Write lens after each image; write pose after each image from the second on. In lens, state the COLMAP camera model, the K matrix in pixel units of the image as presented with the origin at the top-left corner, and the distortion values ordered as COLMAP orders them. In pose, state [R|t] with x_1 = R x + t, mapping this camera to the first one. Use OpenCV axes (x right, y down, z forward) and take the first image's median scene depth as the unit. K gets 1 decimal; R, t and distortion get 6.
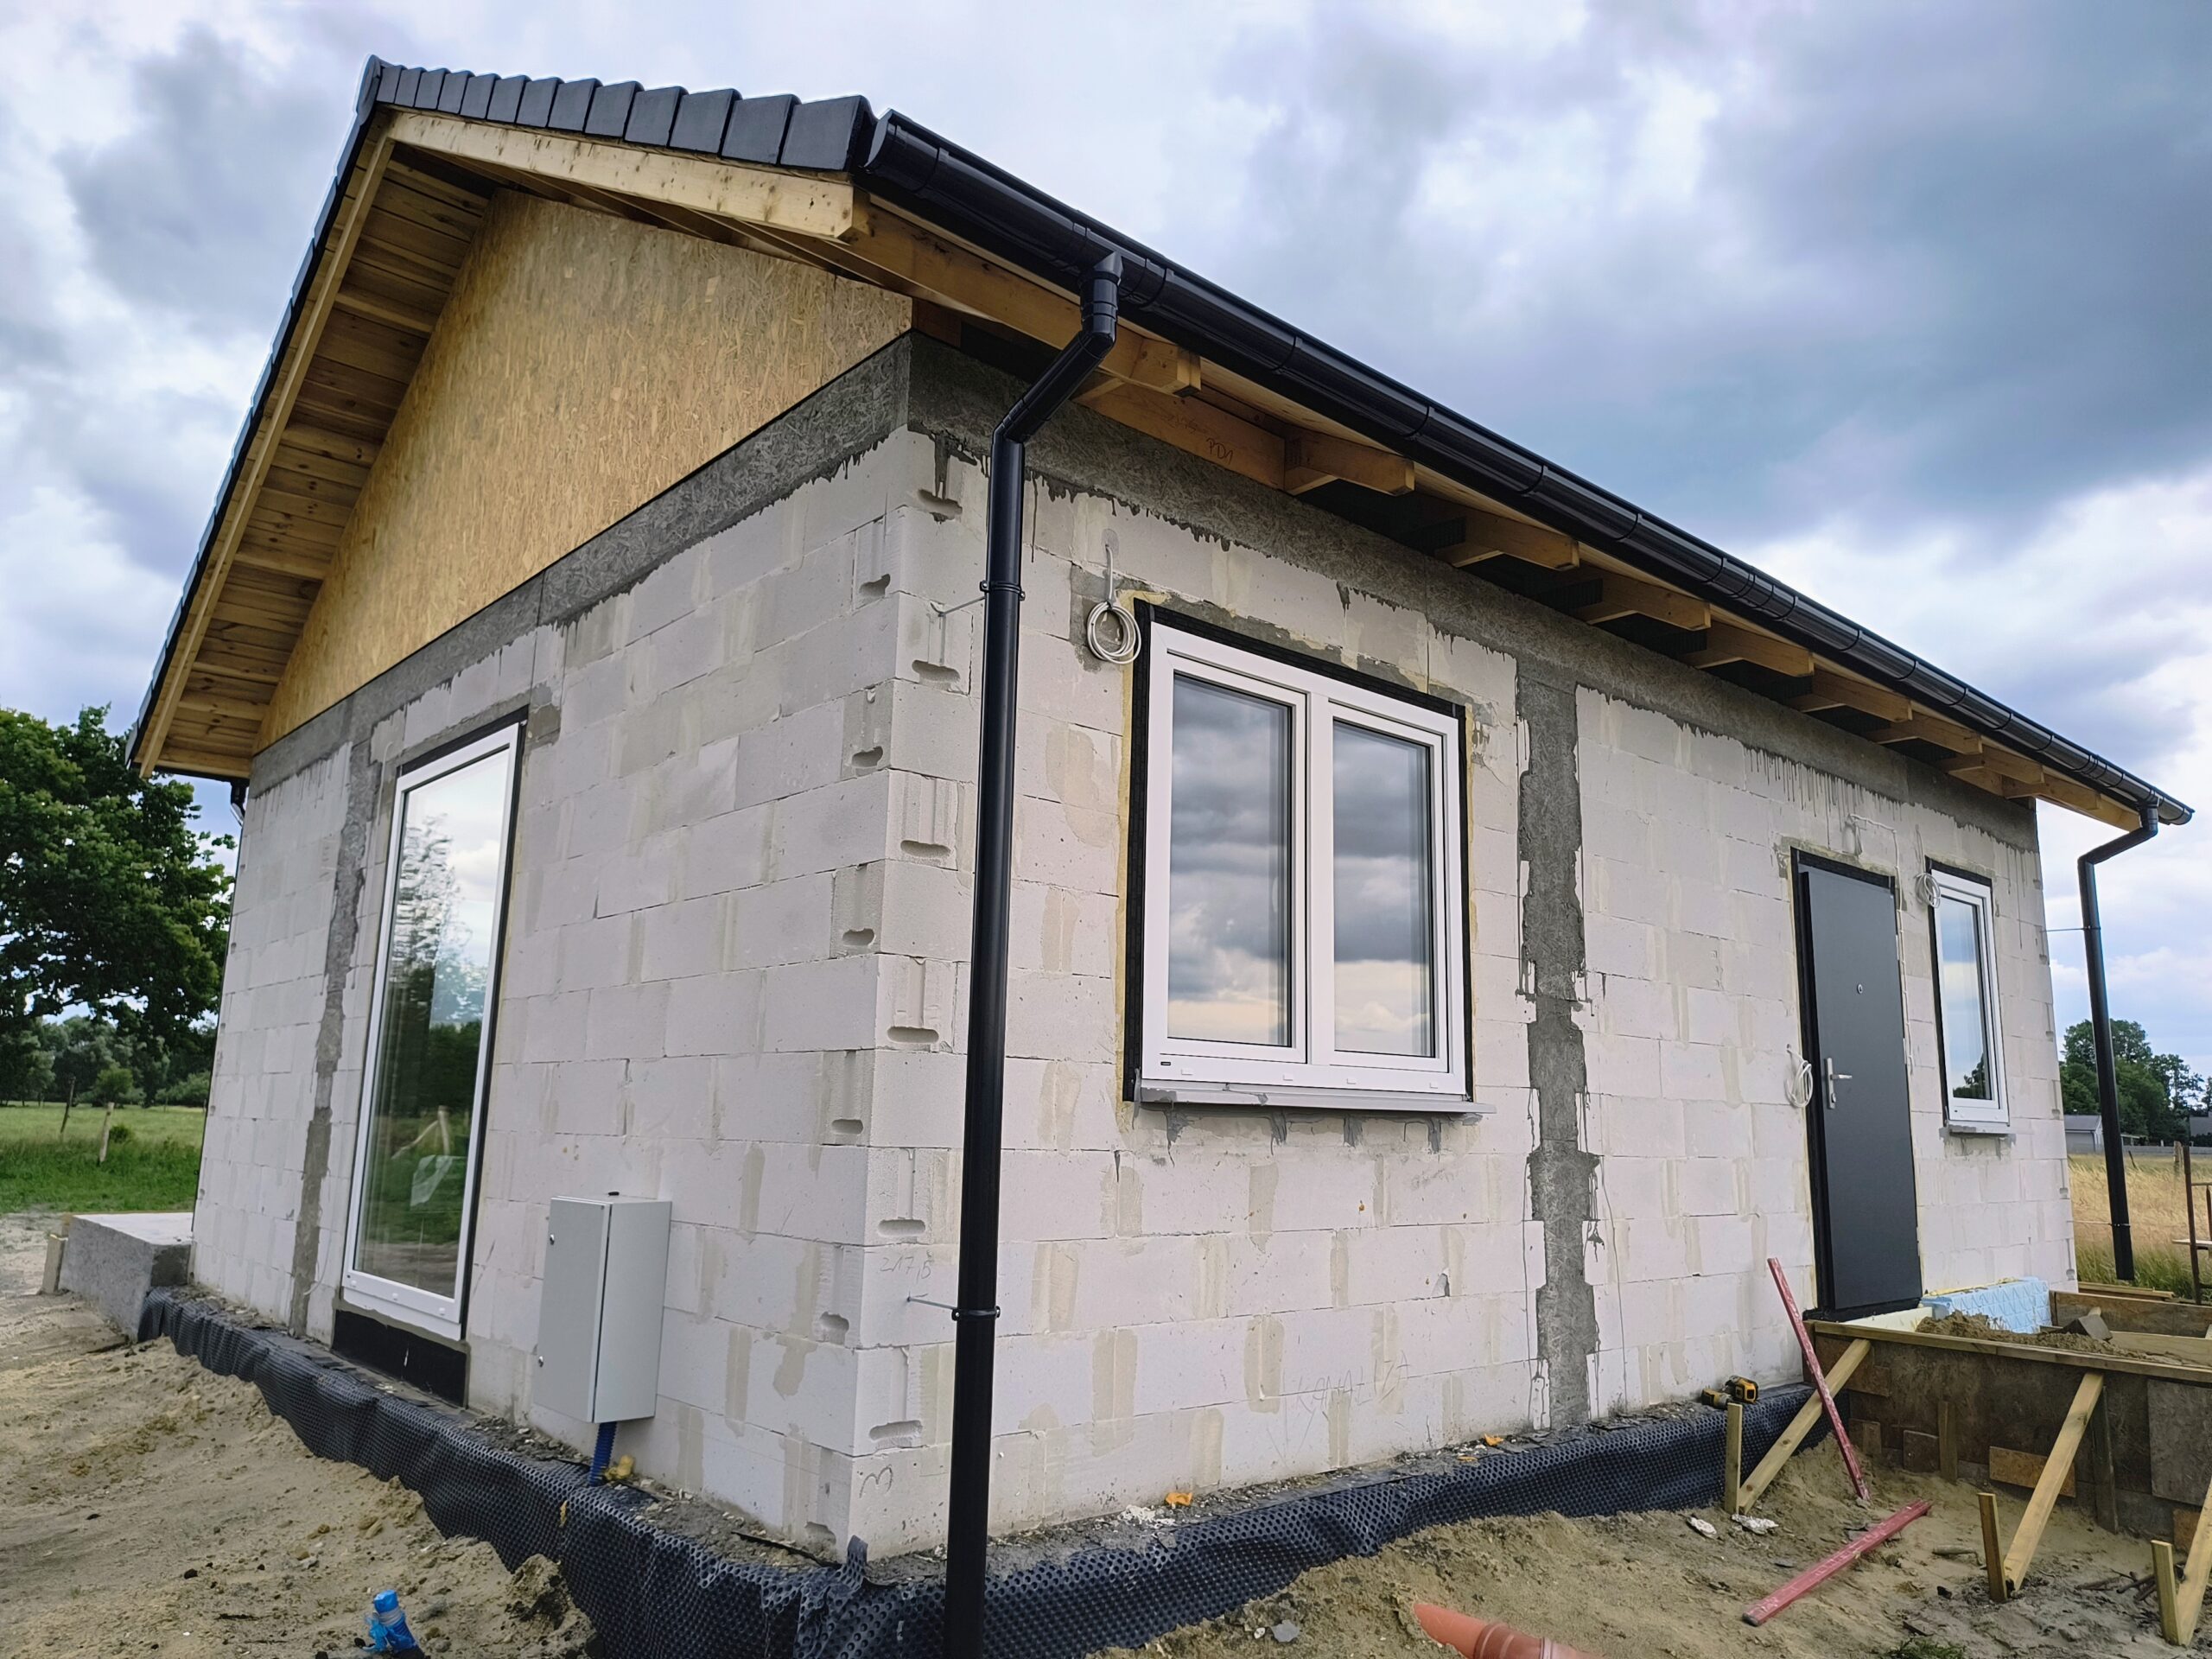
lens RADIAL K [[1494.1, 0, 1139.1], [0, 1494.1, 830.6], [0, 0, 1]] dist [0.025487, -0.003373]
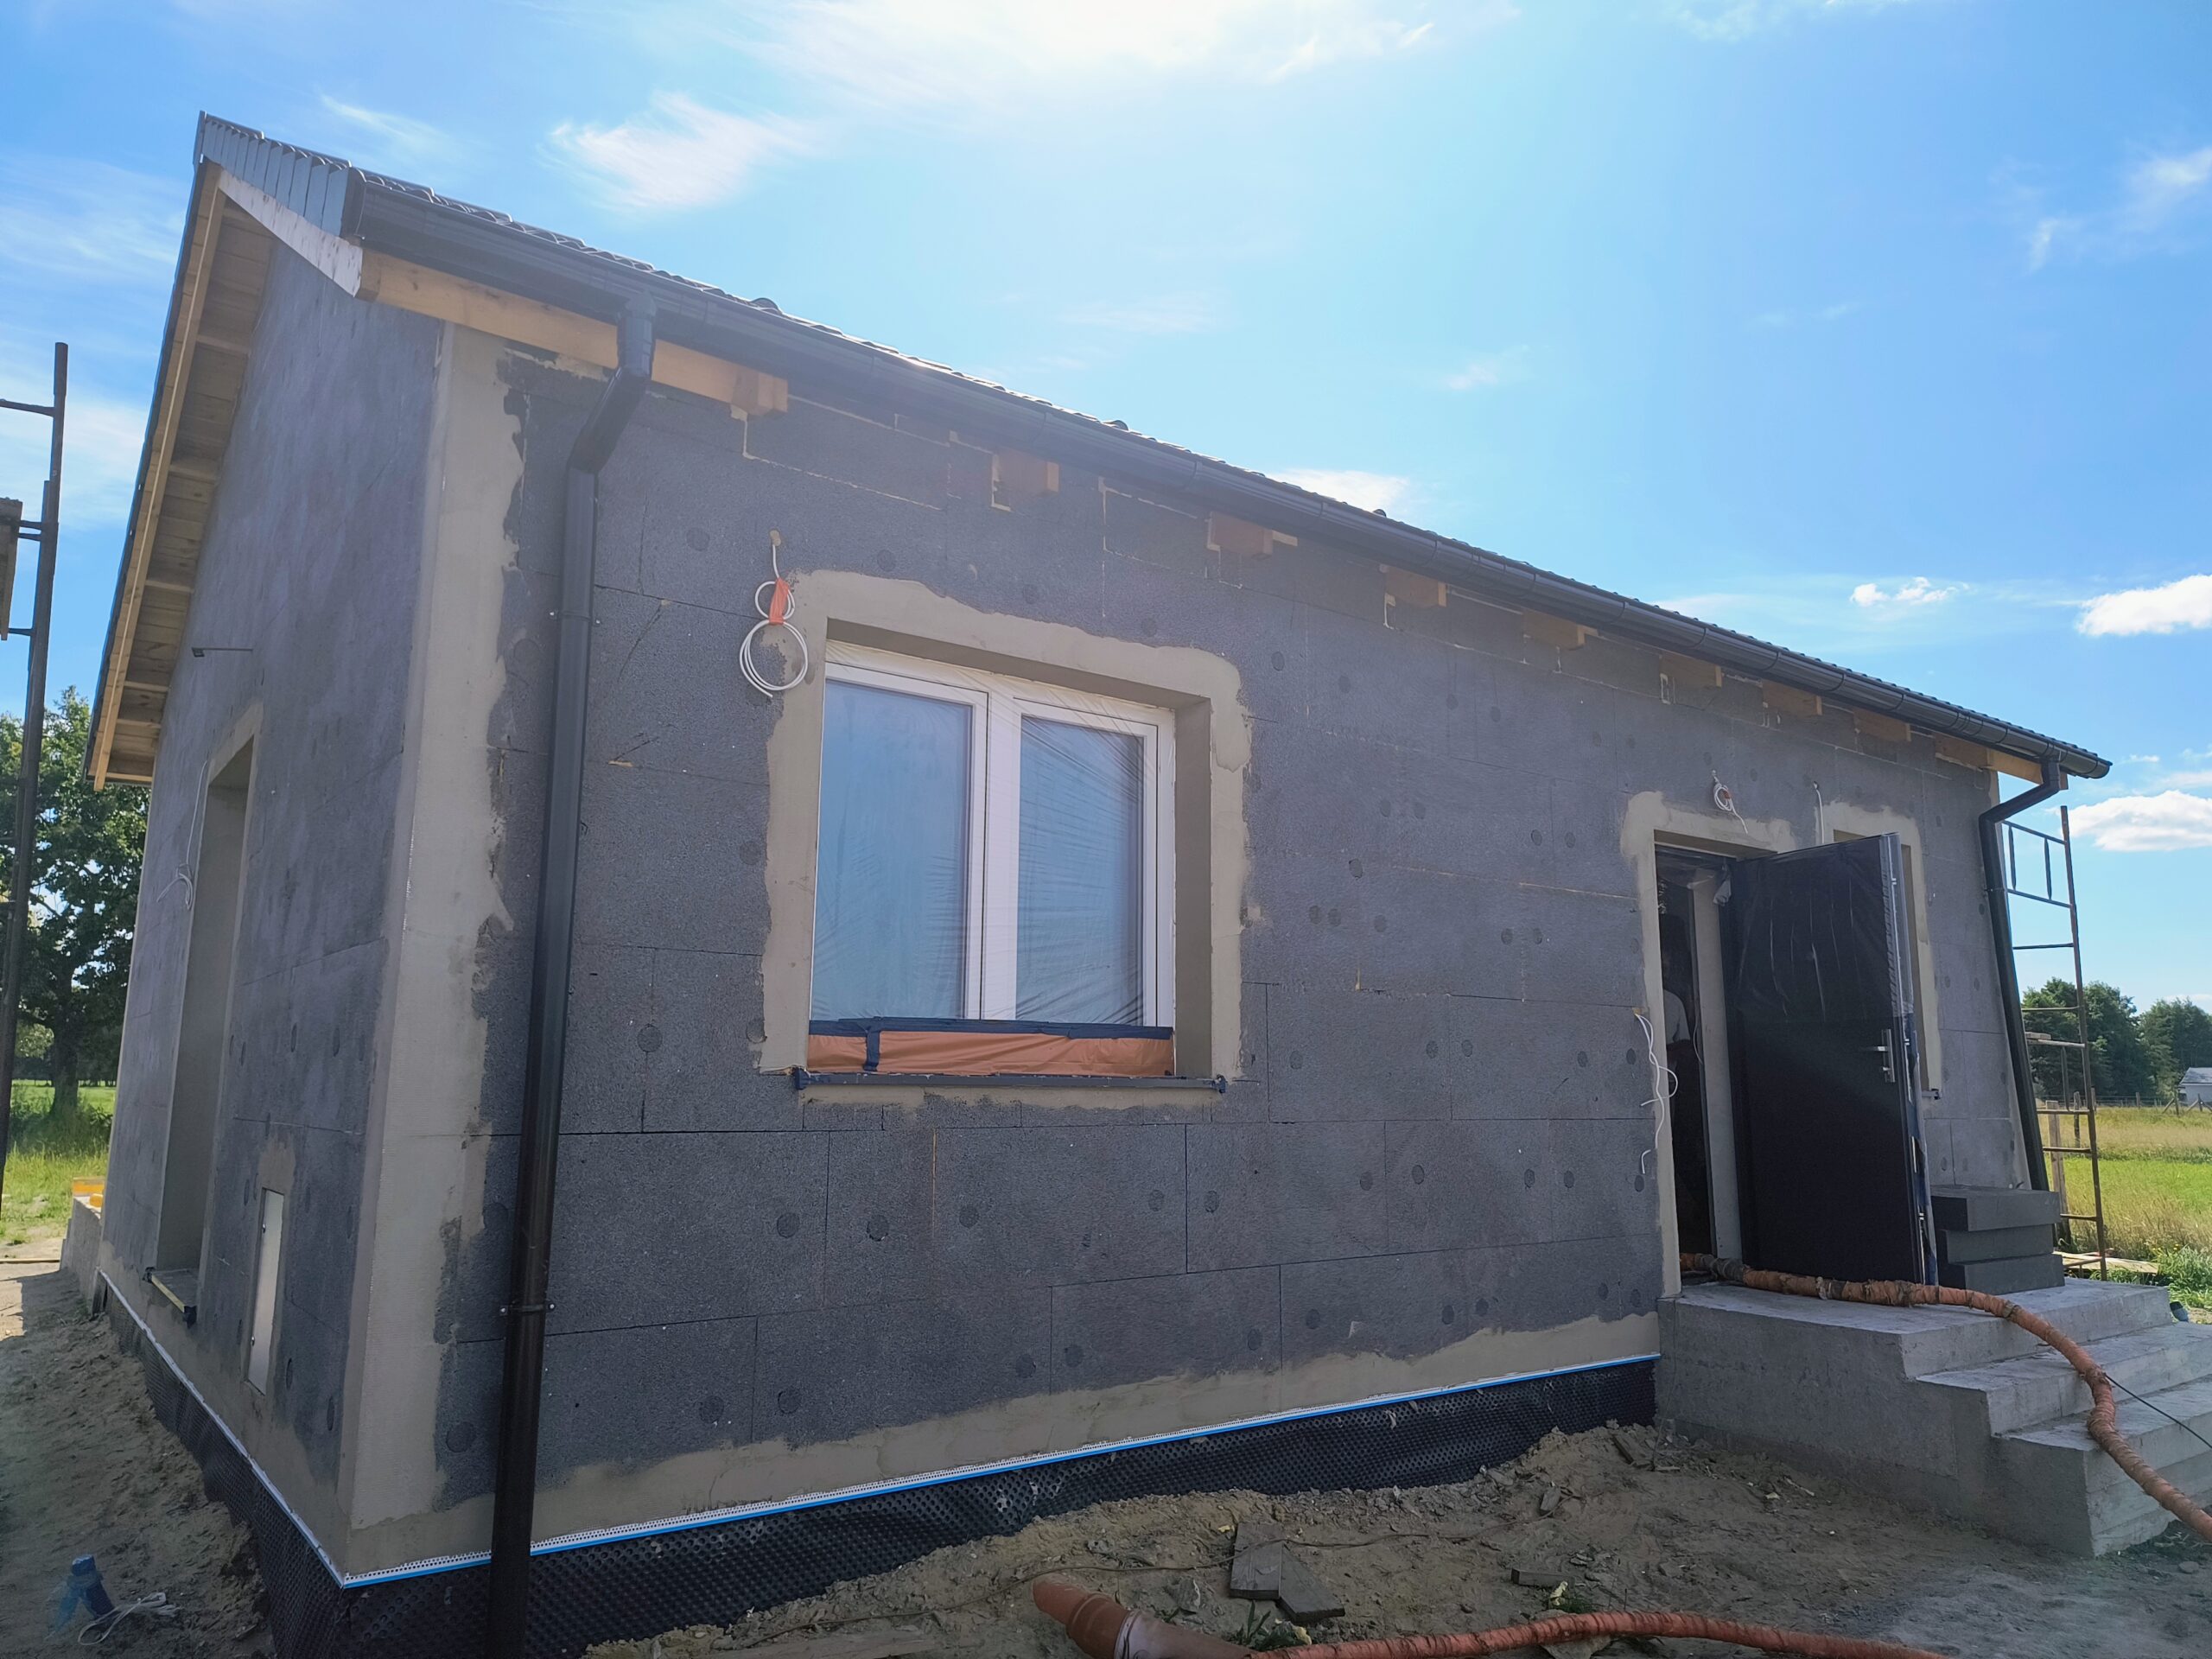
lens RADIAL K [[1490.1, 0, 1071.2], [0, 1490.1, 825.8], [0, 0, 1]] dist [0.063304, 0.000258]
pose [[0.993996, -0.026459, -0.106166, 0.243815], [0.028592, 0.999418, 0.018625, -0.015764], [0.105611, -0.021548, 0.994174, -0.015898]]
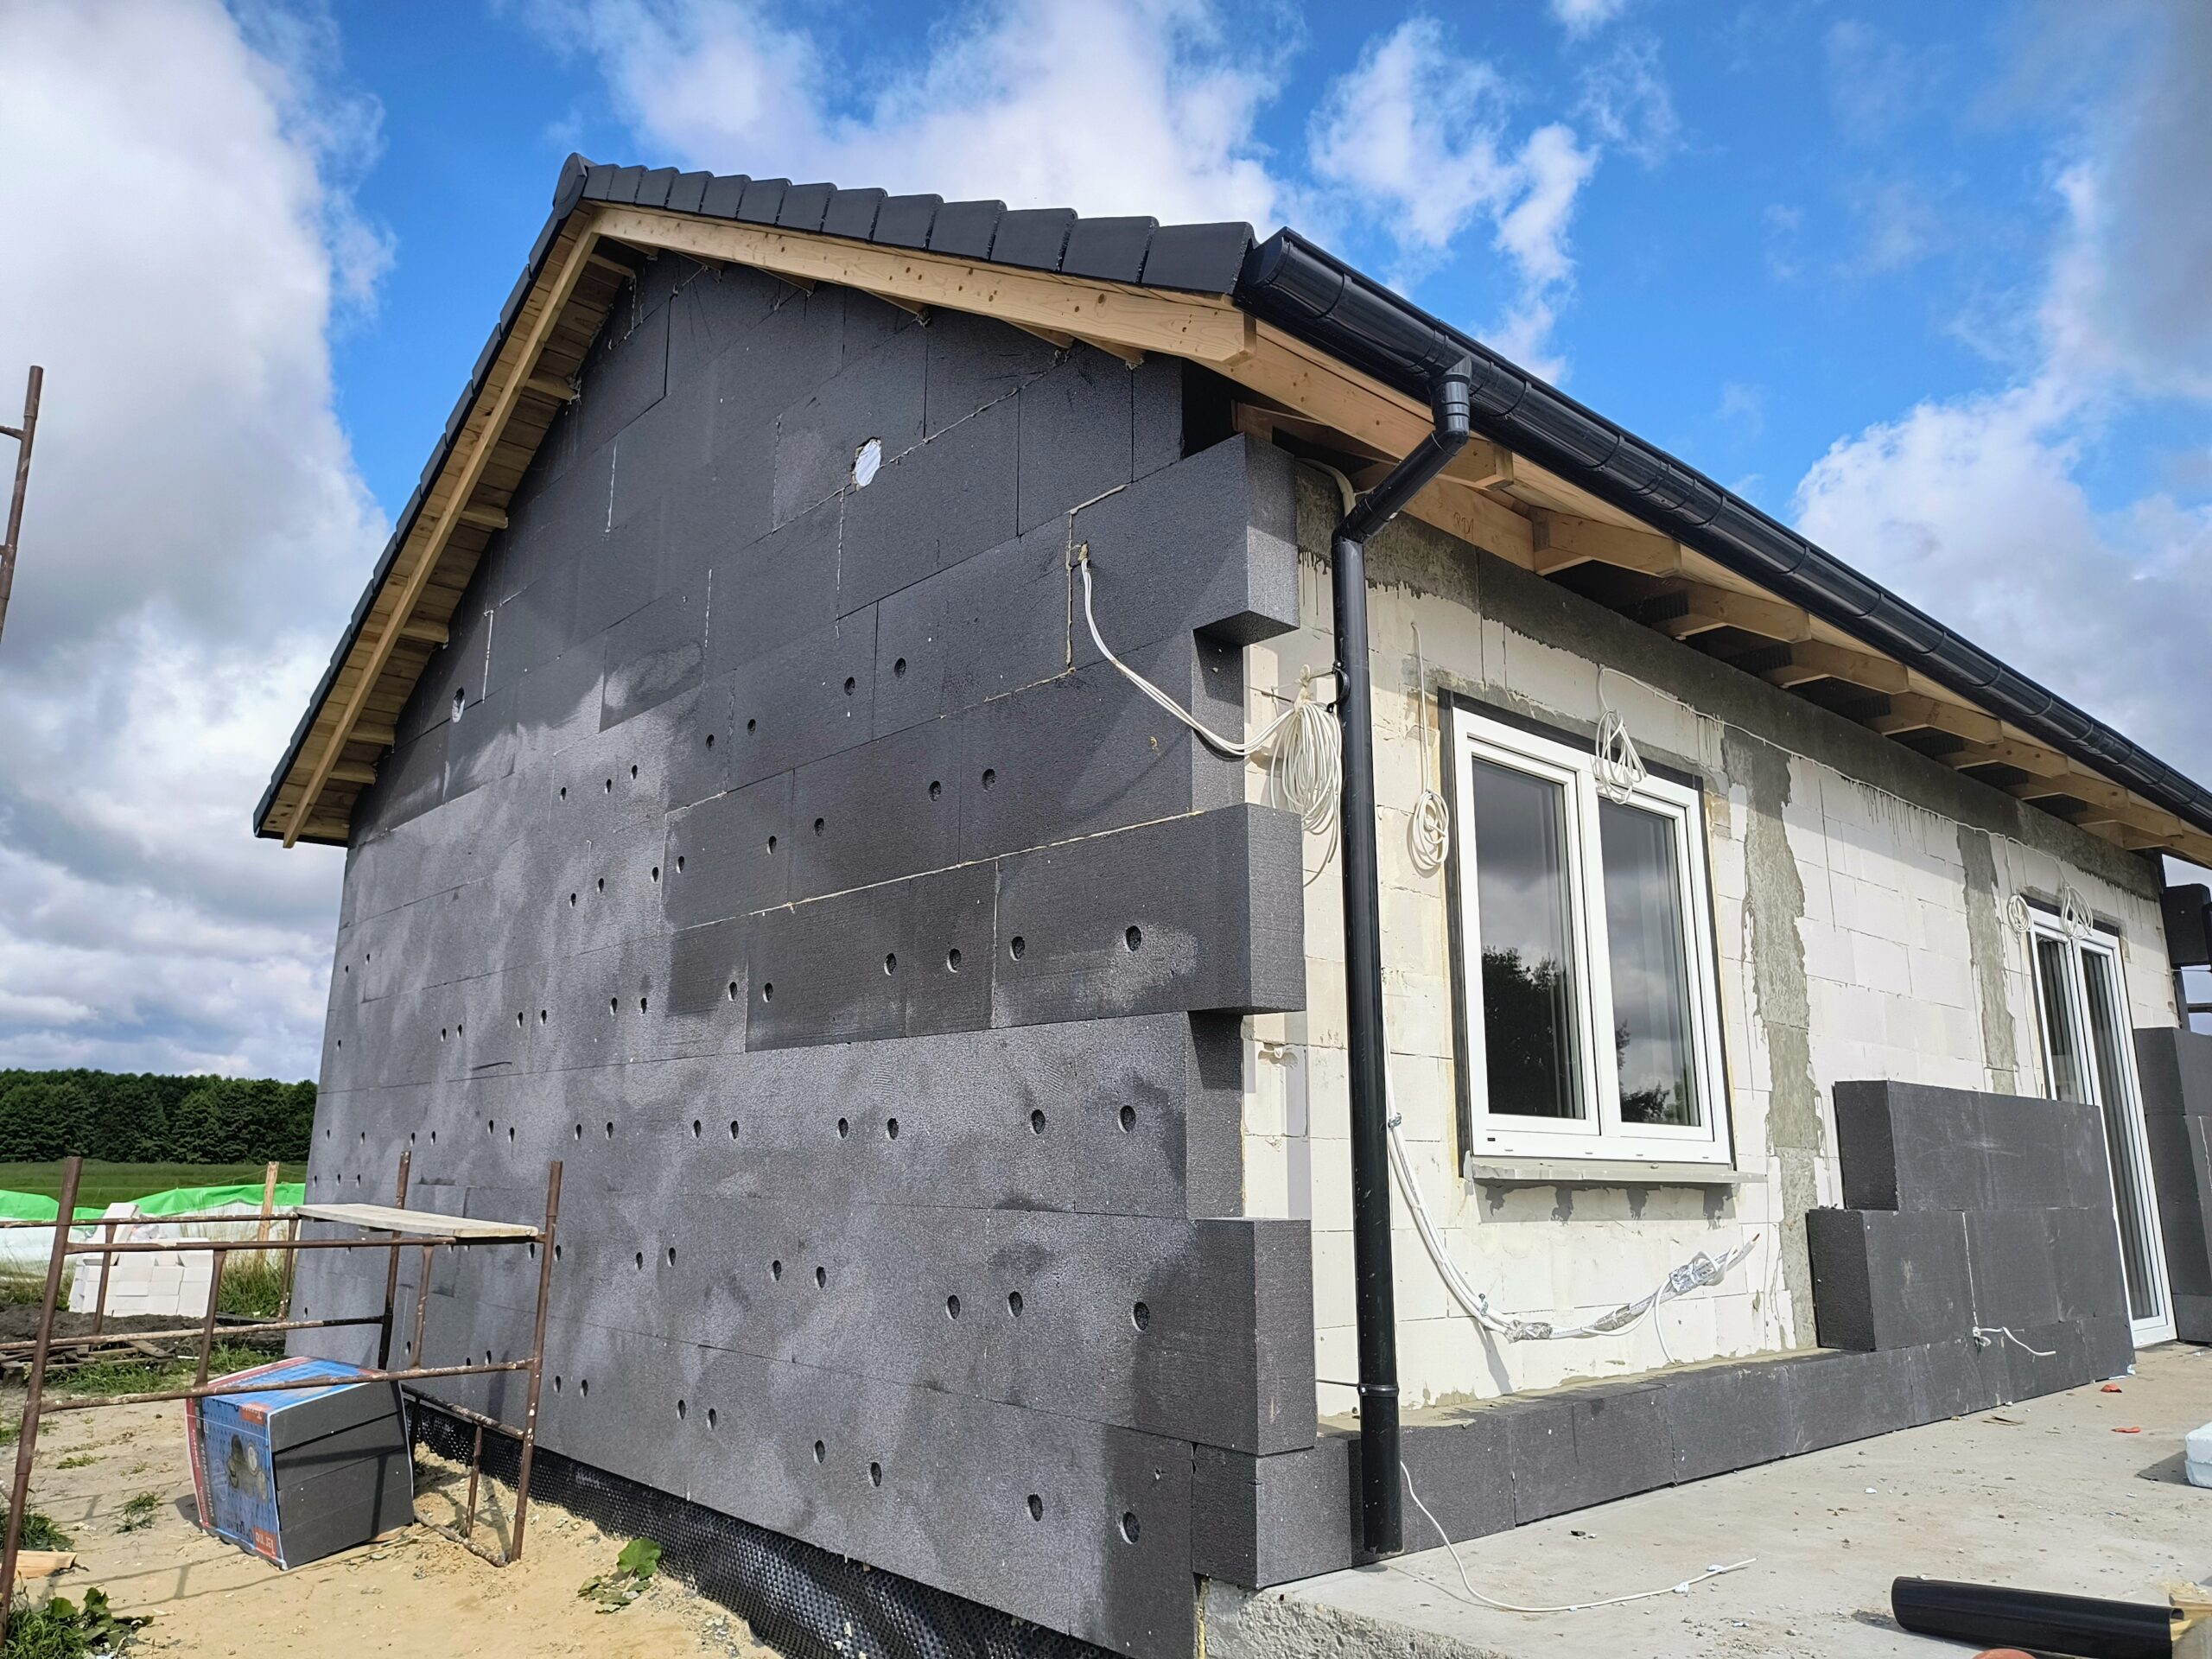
lens RADIAL K [[1490.1, 0, 1071.2], [0, 1490.1, 825.8], [0, 0, 1]] dist [0.063304, 0.000258]
pose [[0.999827, -0.007429, -0.017028, -0.192419], [0.006960, 0.999600, -0.027423, -0.025154], [0.017225, 0.027299, 0.999479, -0.029833]]
